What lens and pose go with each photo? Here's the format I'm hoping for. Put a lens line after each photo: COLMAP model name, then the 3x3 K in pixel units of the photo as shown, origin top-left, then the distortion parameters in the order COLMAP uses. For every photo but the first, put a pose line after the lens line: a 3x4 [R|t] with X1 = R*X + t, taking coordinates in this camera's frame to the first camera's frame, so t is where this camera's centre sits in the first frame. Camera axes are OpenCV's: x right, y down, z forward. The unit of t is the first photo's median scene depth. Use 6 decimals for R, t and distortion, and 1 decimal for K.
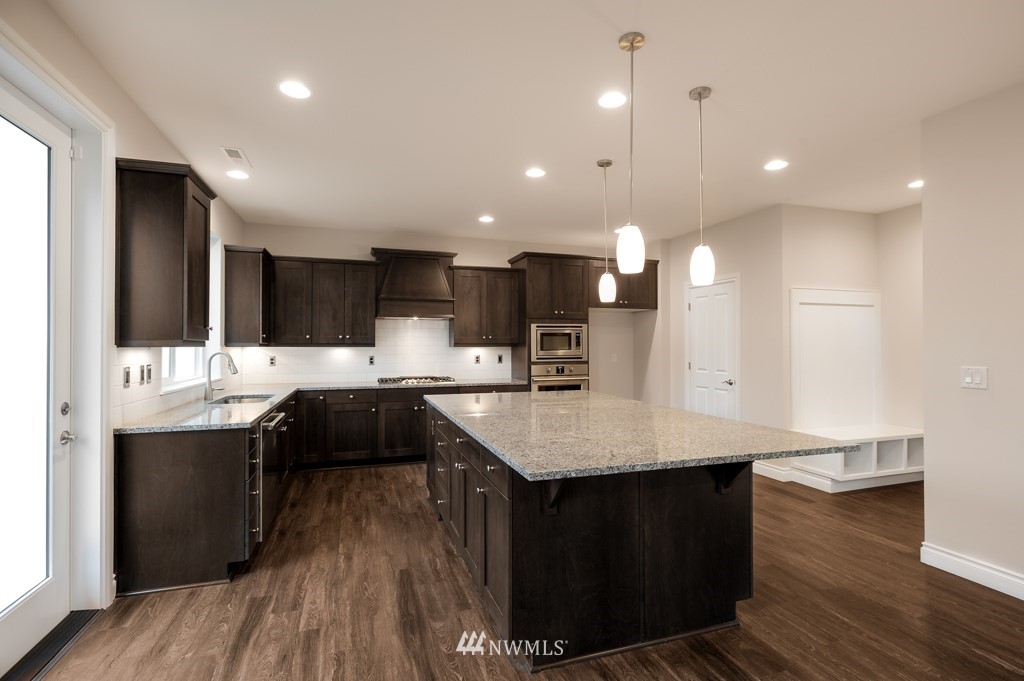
lens RADIAL K [[487.1, 0, 516.6], [0, 487.1, 341.6], [0, 0, 1]] dist [-0.005429, -0.000187]
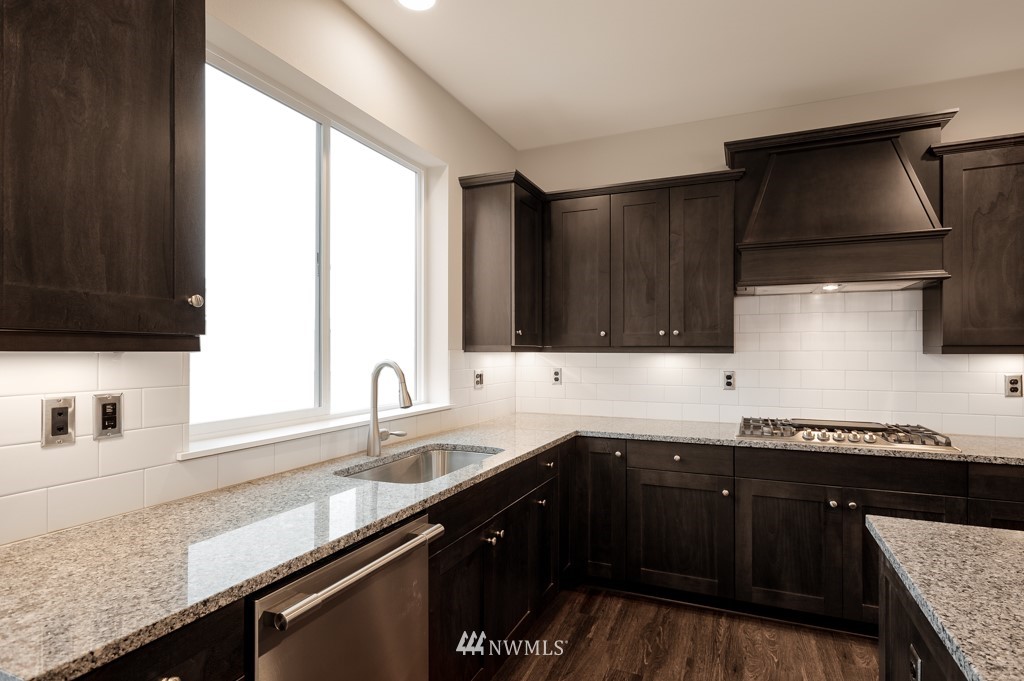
lens RADIAL K [[536.0, 0, 513.6], [0, 536.0, 350.6], [0, 0, 1]] dist [0.005124, -0.000771]
pose [[0.742677, 0.000932, -0.669649, -0.103380], [0.003779, 0.999977, 0.005583, 0.004912], [0.669639, -0.006677, 0.742657, 0.483943]]
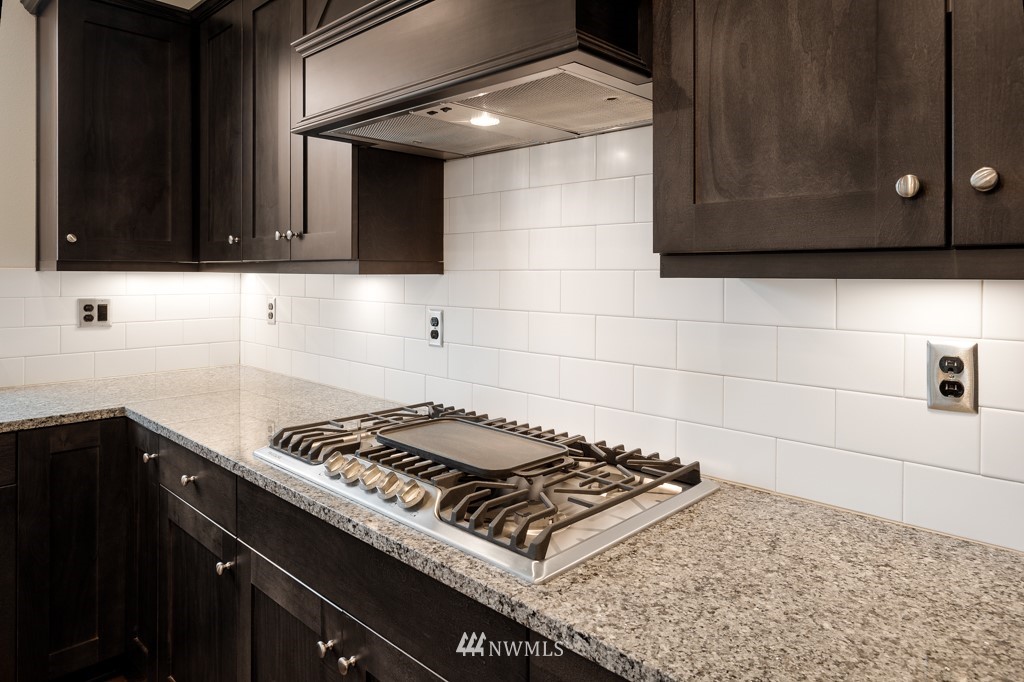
lens RADIAL K [[635.1, 0, 517.8], [0, 635.1, 275.2], [0, 0, 1]] dist [0.000900, 0.000184]
pose [[0.468863, 0.005815, -0.883252, 0.012786], [0.001196, 0.999973, 0.007218, 0.009886], [0.883270, -0.004441, 0.468844, 0.953408]]
